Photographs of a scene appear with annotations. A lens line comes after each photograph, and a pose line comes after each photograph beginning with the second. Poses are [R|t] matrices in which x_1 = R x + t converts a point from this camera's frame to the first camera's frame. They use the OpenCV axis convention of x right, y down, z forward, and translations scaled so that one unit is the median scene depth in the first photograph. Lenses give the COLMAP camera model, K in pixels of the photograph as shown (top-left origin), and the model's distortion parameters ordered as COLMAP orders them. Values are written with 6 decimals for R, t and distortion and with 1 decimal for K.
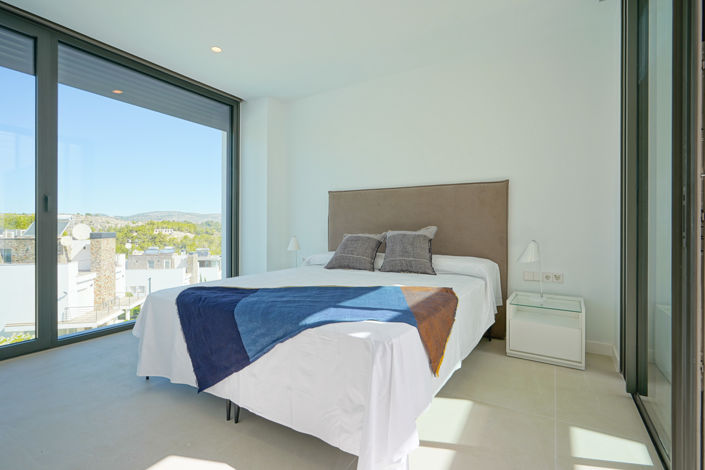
lens RADIAL K [[335.8, 0, 352.5], [0, 335.8, 235.0], [0, 0, 1]] dist [-0.000380, 0.000016]
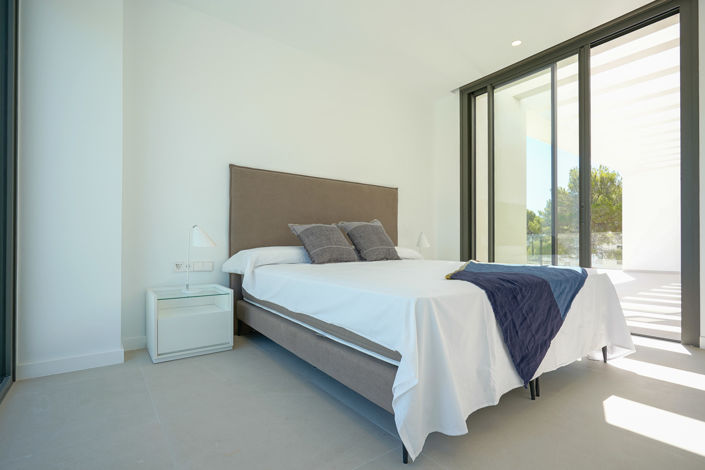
lens RADIAL K [[335.8, 0, 352.5], [0, 335.8, 235.0], [0, 0, 1]] dist [-0.000380, 0.000016]
pose [[0.380322, 0.002369, 0.924851, -0.842171], [-0.003073, 0.999994, -0.001298, 0.028796], [-0.924849, -0.002349, 0.380327, 0.627339]]
